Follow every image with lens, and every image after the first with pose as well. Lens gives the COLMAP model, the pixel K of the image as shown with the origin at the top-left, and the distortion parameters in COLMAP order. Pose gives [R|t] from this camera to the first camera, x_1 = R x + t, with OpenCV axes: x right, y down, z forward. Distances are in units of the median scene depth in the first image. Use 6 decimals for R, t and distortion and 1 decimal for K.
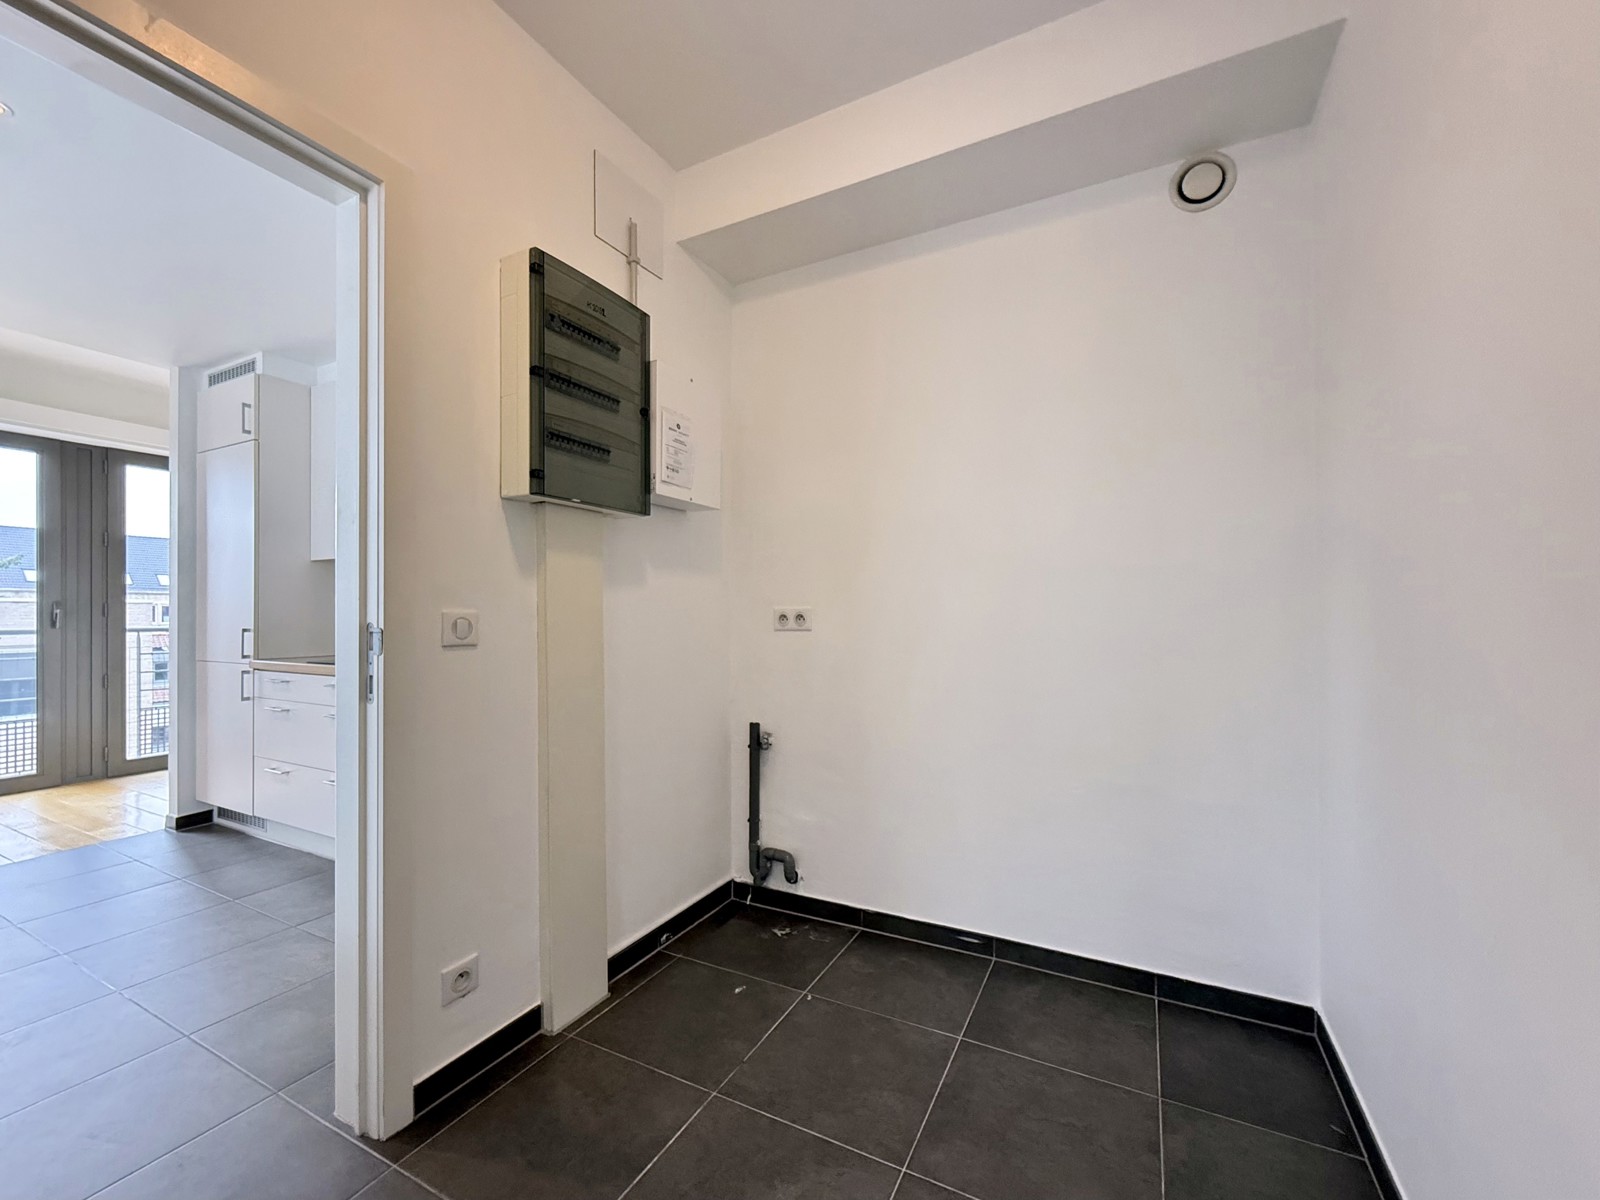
lens RADIAL K [[647.1, 0, 804.8], [0, 647.1, 613.4], [0, 0, 1]] dist [0.001592, 0.000192]
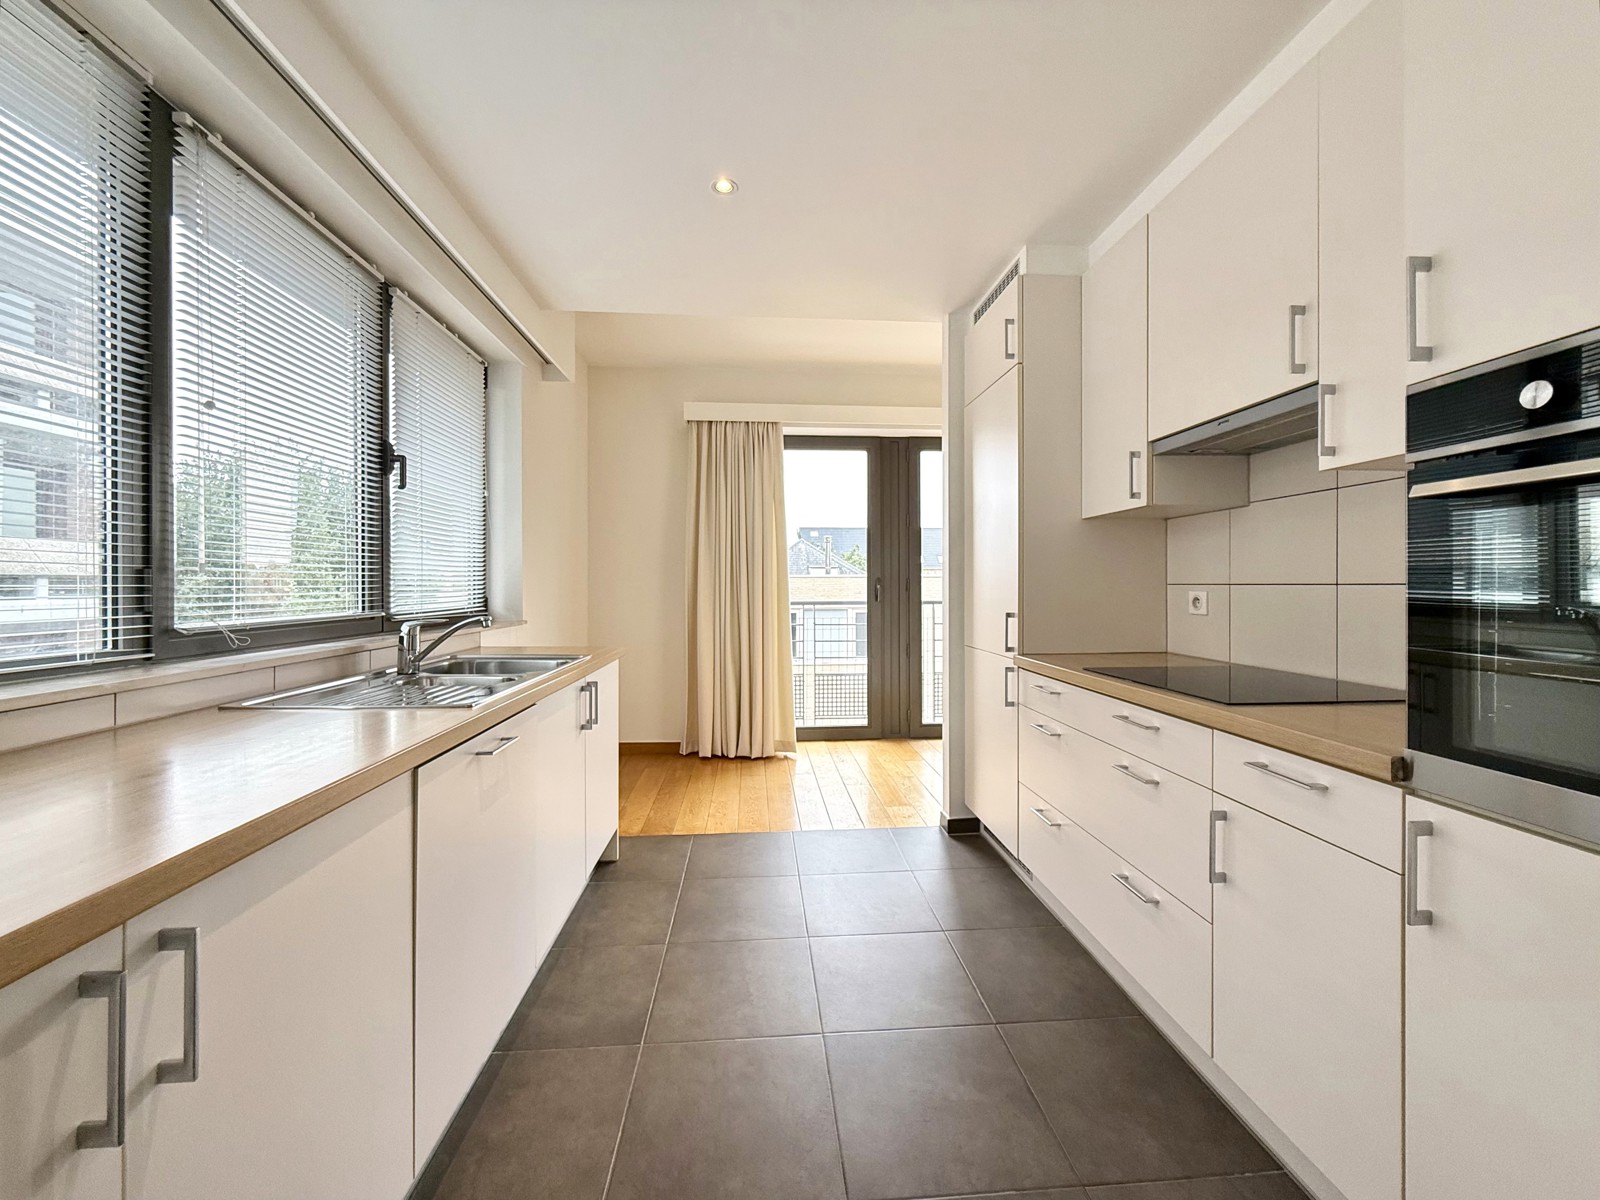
lens RADIAL K [[647.1, 0, 802.1], [0, 647.1, 591.6], [0, 0, 1]] dist [0.001592, 0.000192]
pose [[0.526333, 0.004944, -0.850264, -0.324502], [0.005559, 0.999942, 0.009256, -0.008752], [0.850260, -0.009599, 0.526275, 0.369667]]
